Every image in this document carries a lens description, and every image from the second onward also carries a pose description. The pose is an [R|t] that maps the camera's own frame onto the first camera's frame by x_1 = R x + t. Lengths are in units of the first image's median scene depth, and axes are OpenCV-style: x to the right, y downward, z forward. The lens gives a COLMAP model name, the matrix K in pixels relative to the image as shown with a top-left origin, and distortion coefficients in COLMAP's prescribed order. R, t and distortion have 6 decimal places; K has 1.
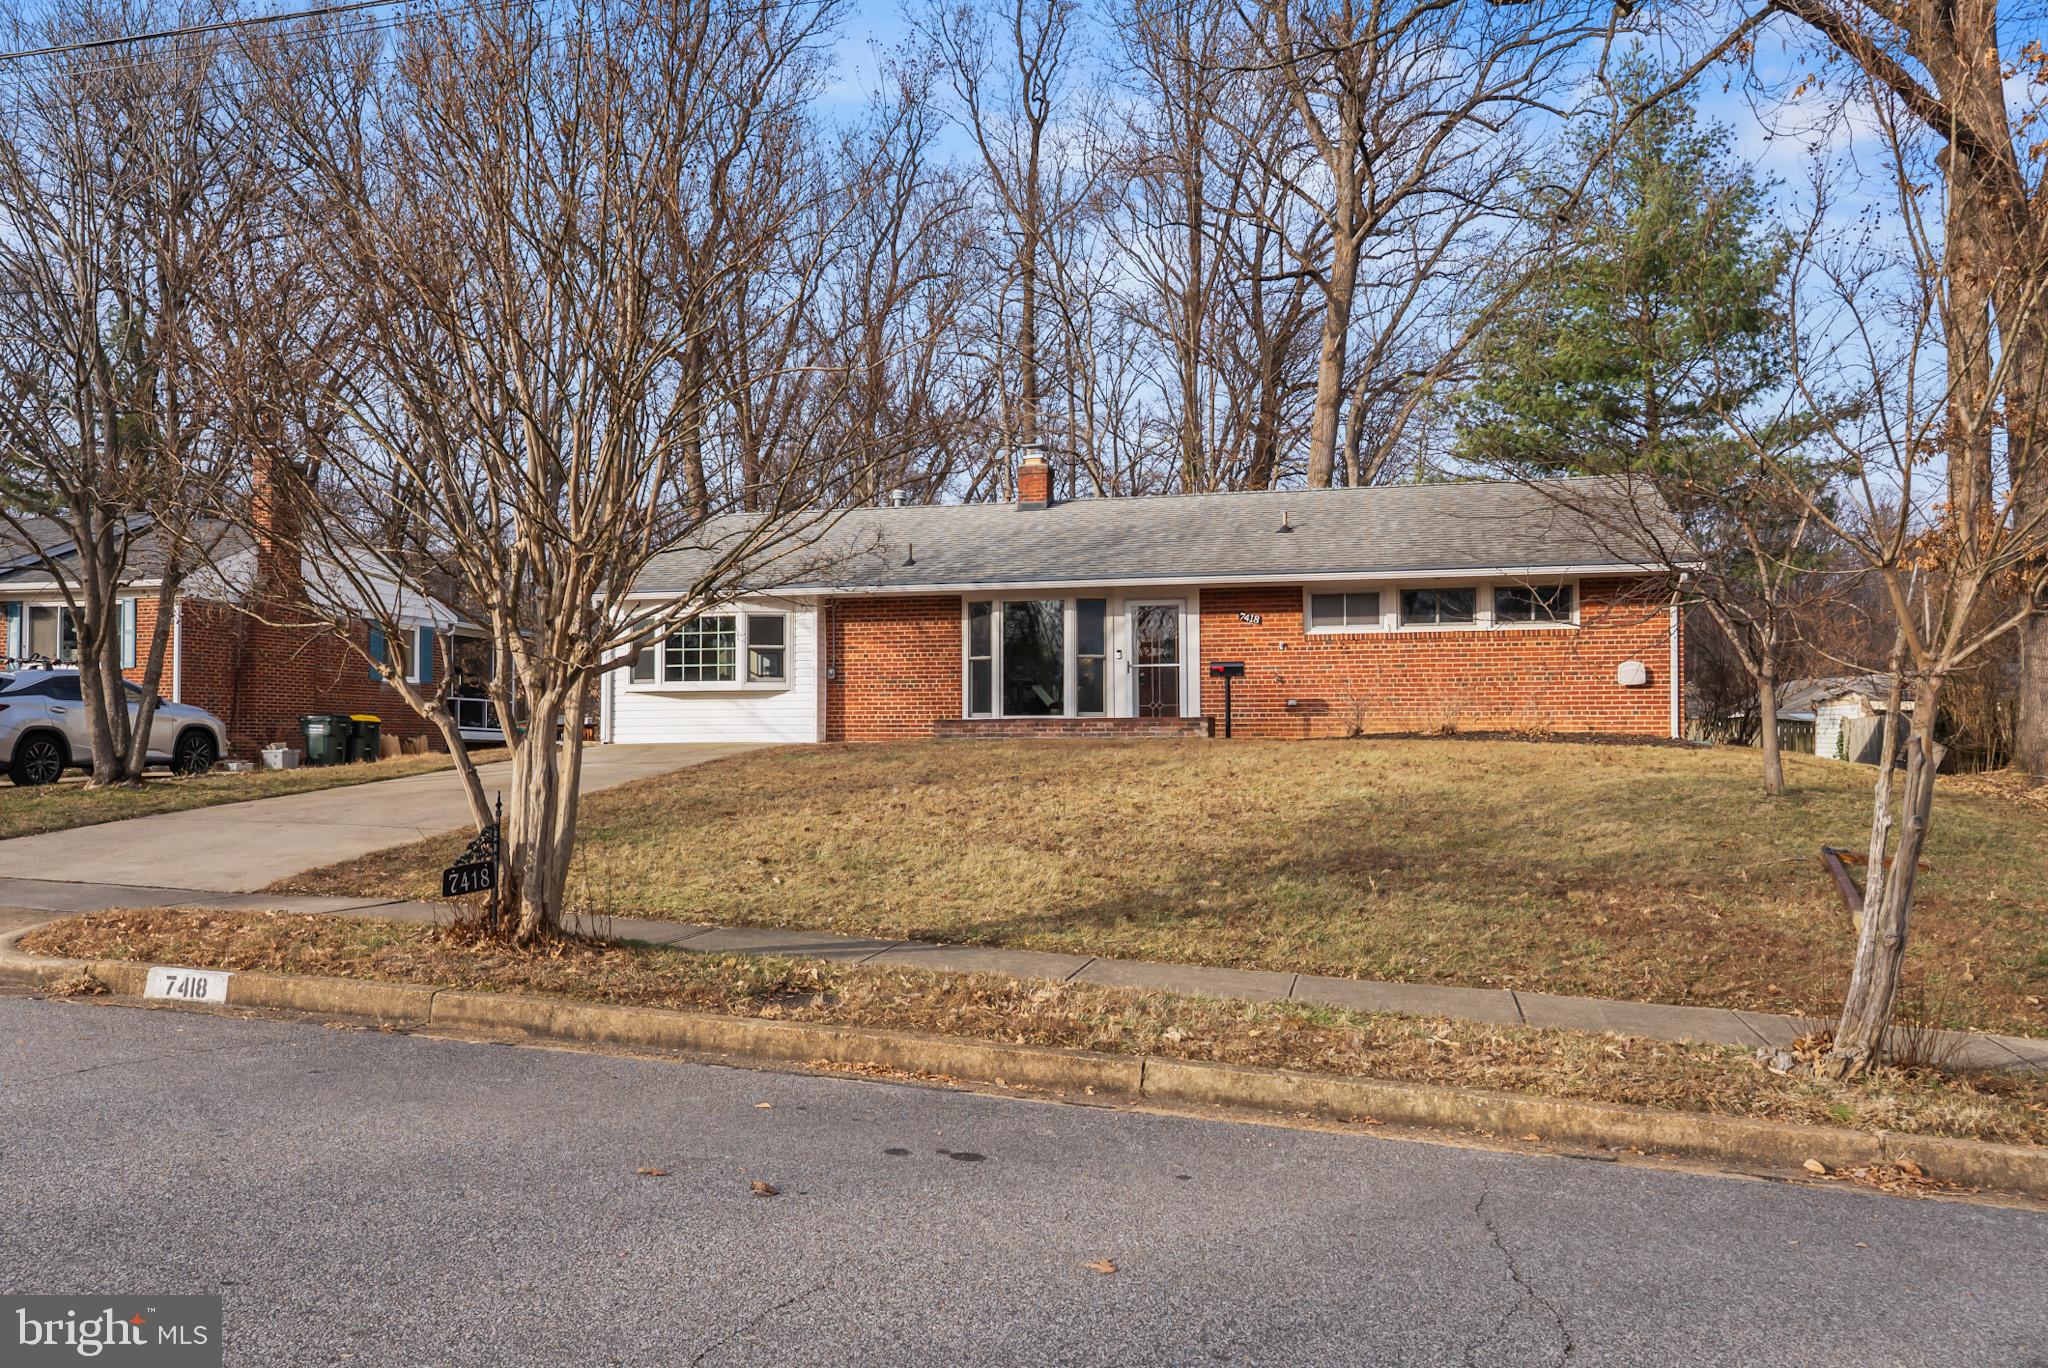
lens RADIAL K [[1484.1, 0, 1022.0], [0, 1484.1, 692.2], [0, 0, 1]] dist [-0.033569, -0.004852]
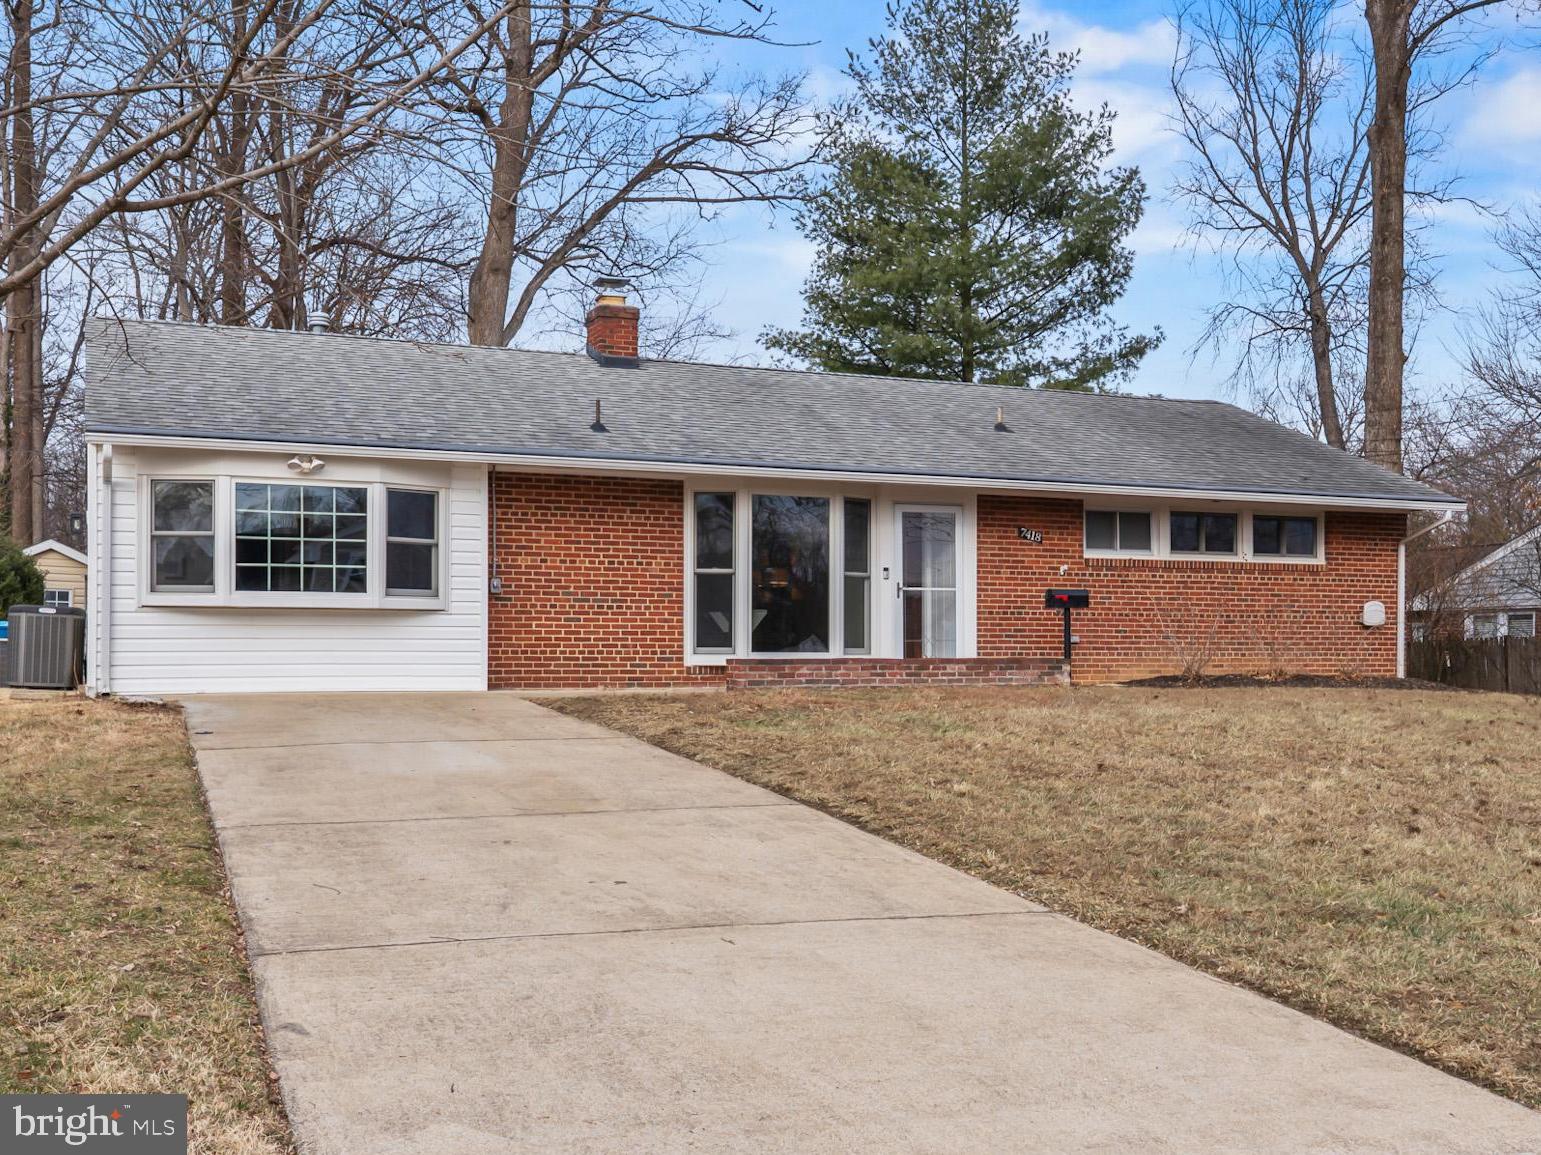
lens RADIAL K [[1571.0, 0, 761.2], [0, 1571.0, 633.0], [0, 0, 1]] dist [0.000854, 0.000000]
pose [[0.800406, 0.011080, 0.599356, -0.458545], [-0.025278, 0.999564, 0.015280, -0.005244], [-0.598925, -0.027381, 0.800337, 0.376059]]
